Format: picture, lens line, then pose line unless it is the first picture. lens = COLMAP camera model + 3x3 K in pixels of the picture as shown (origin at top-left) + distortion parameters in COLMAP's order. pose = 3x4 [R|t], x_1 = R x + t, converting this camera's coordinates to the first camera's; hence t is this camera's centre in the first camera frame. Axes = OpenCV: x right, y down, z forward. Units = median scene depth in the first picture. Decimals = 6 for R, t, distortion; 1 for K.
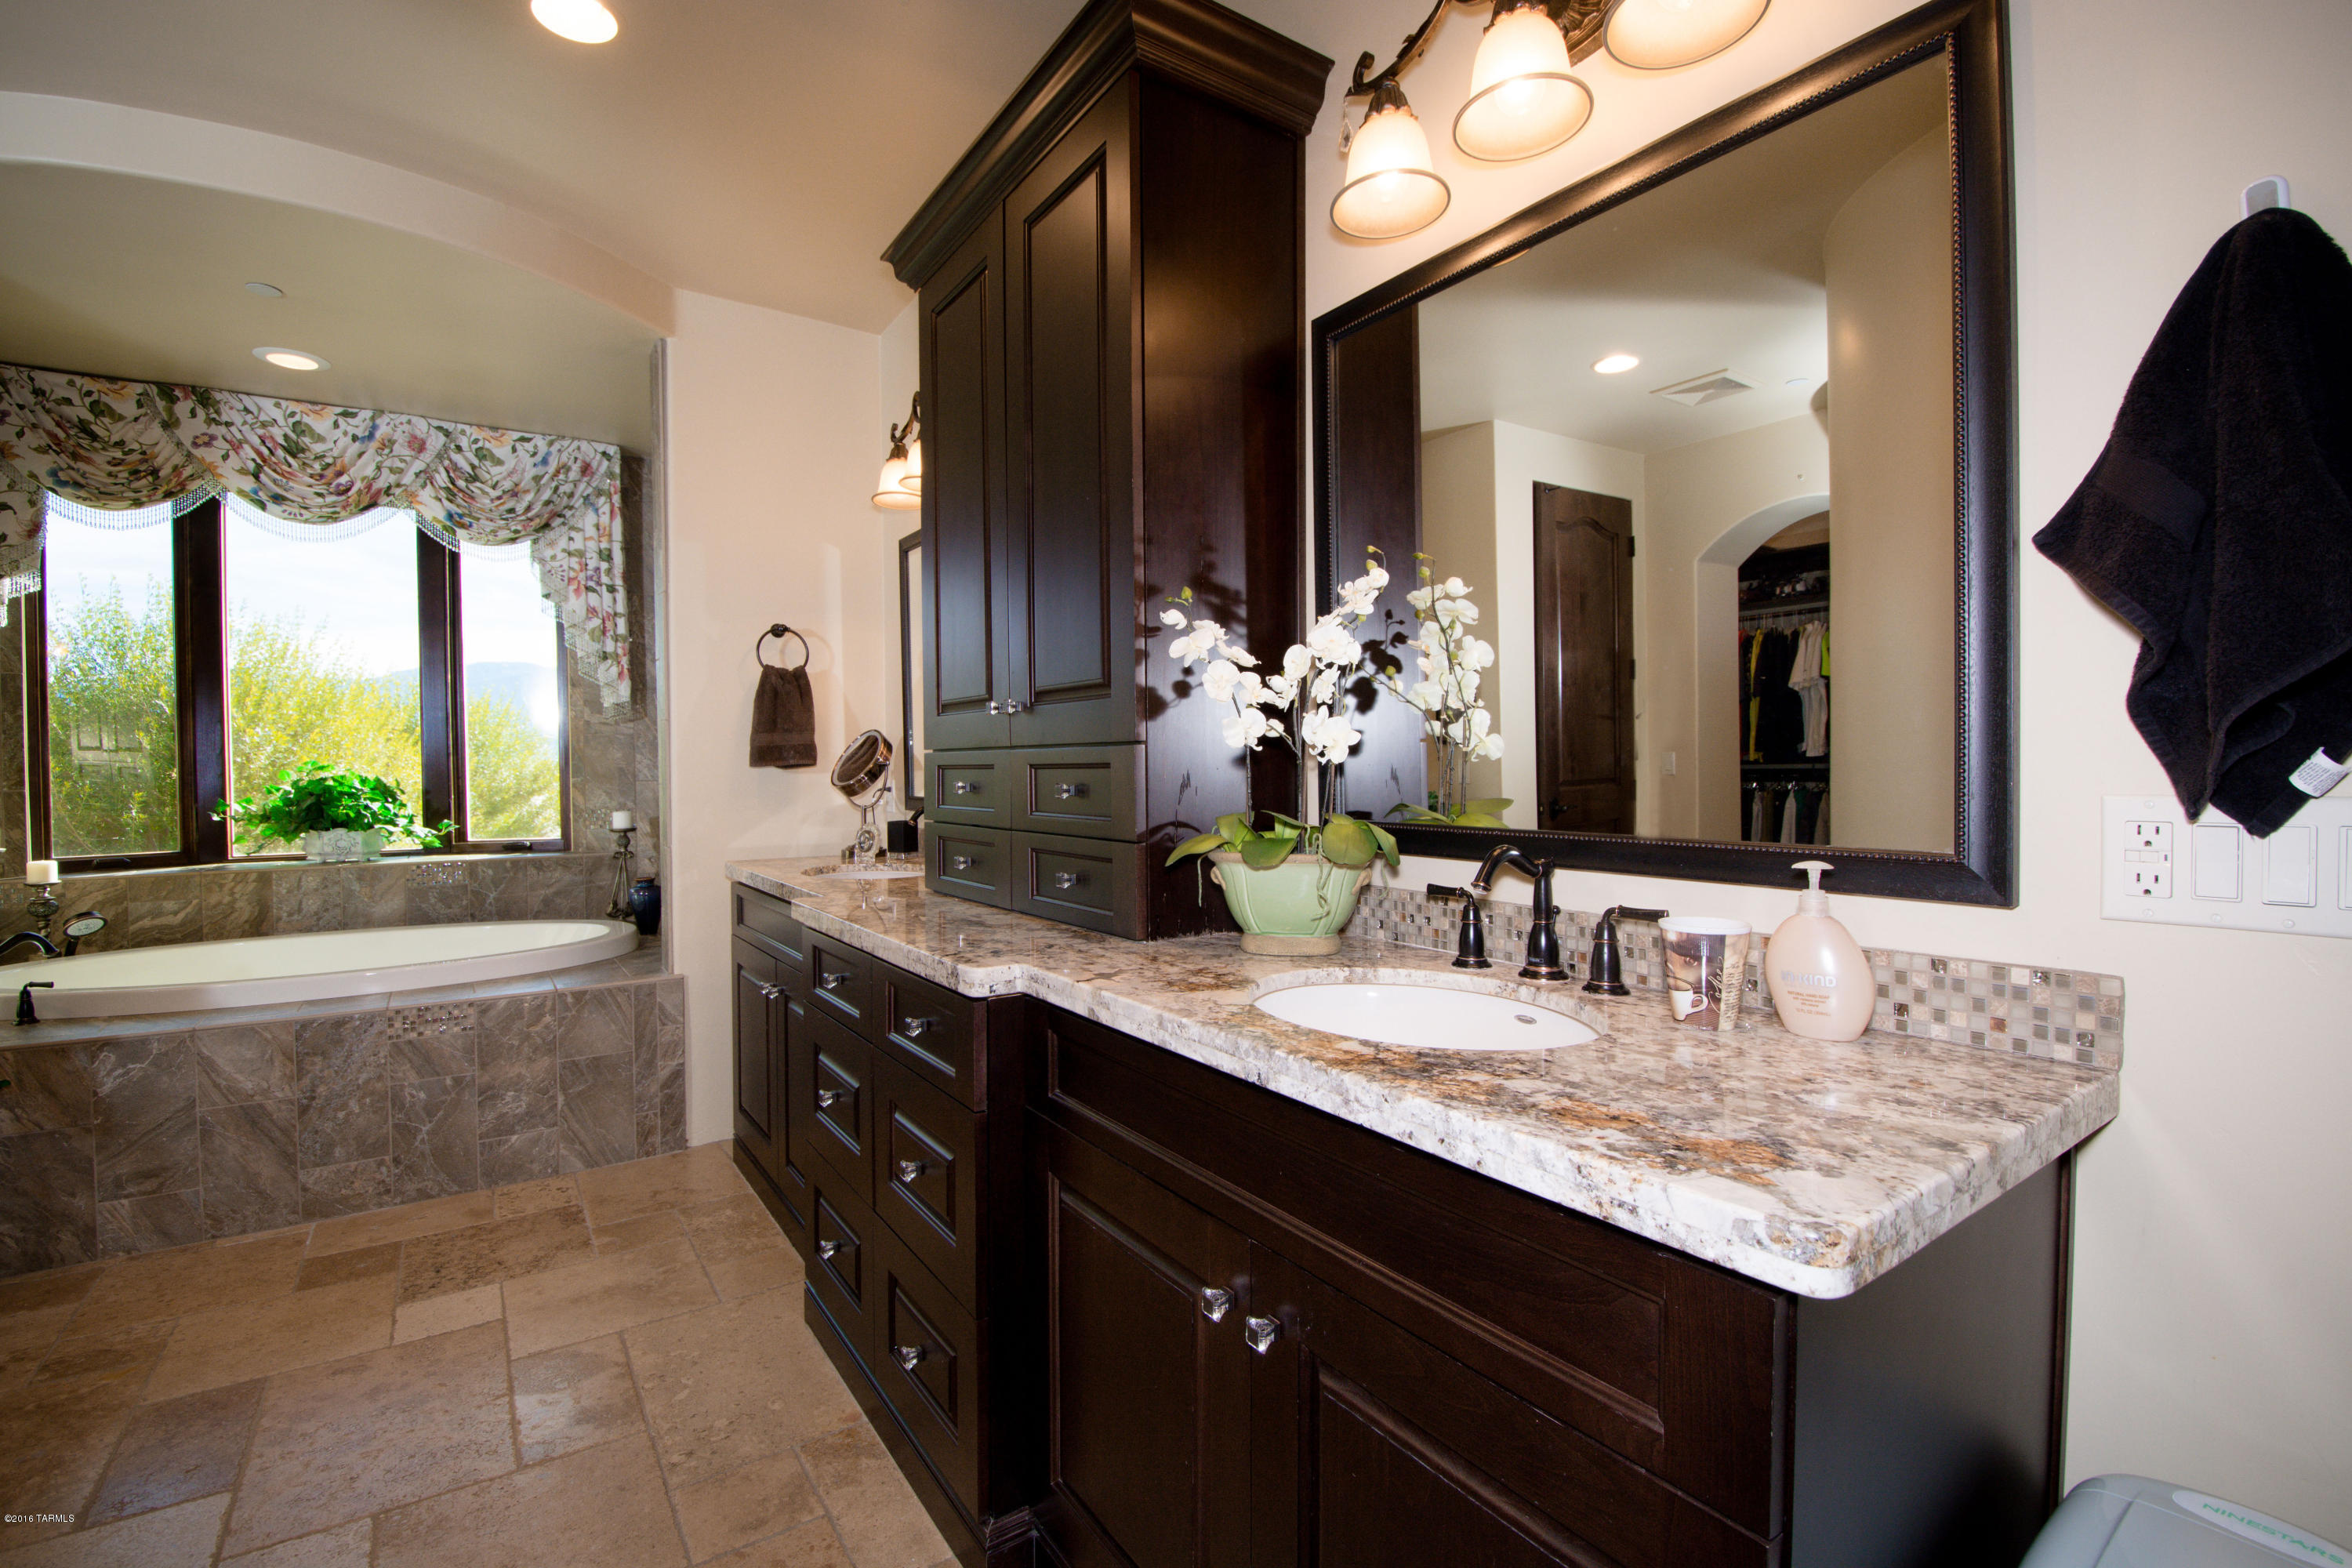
lens RADIAL K [[1039.3, 0, 1177.5], [0, 1039.3, 784.8], [0, 0, 1]] dist [0.014091, -0.021291]
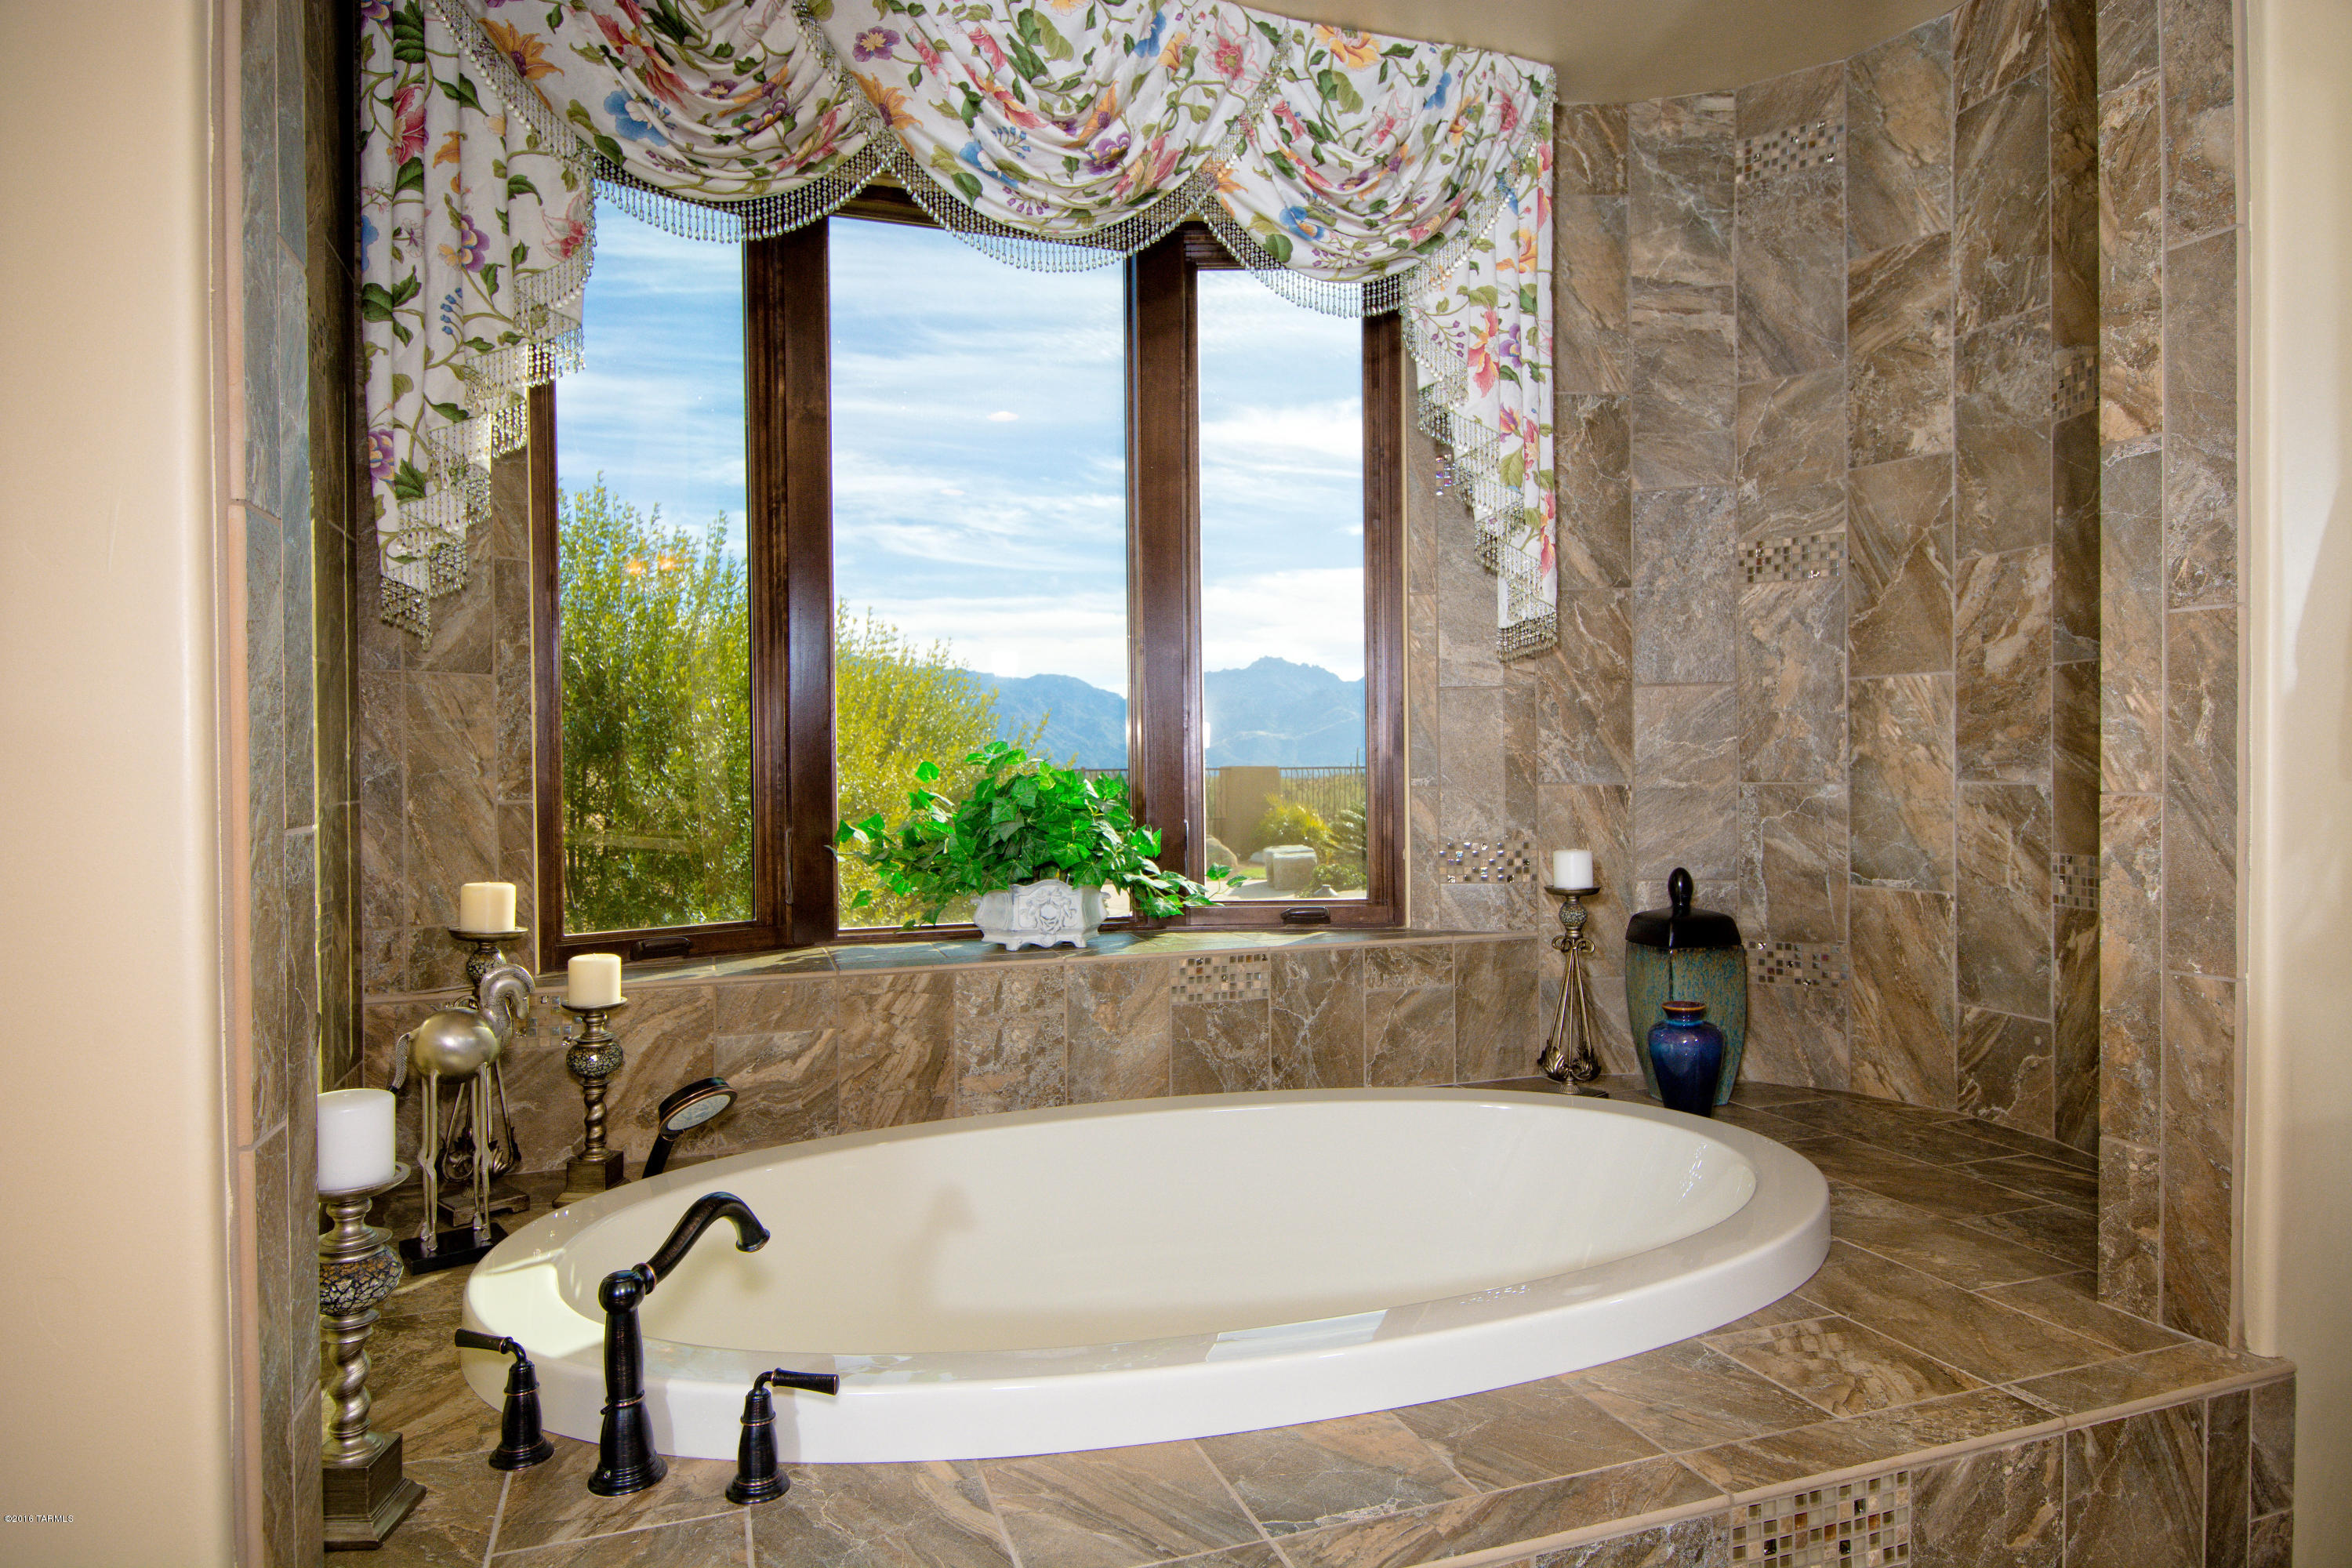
lens RADIAL K [[1383.7, 0, 1194.5], [0, 1383.7, 778.9], [0, 0, 1]] dist [0.015968, -0.018008]
pose [[0.968770, 0.002370, -0.247949, -0.584131], [-0.003582, 0.999984, -0.004439, -0.002665], [0.247934, 0.005188, 0.968763, 0.390931]]
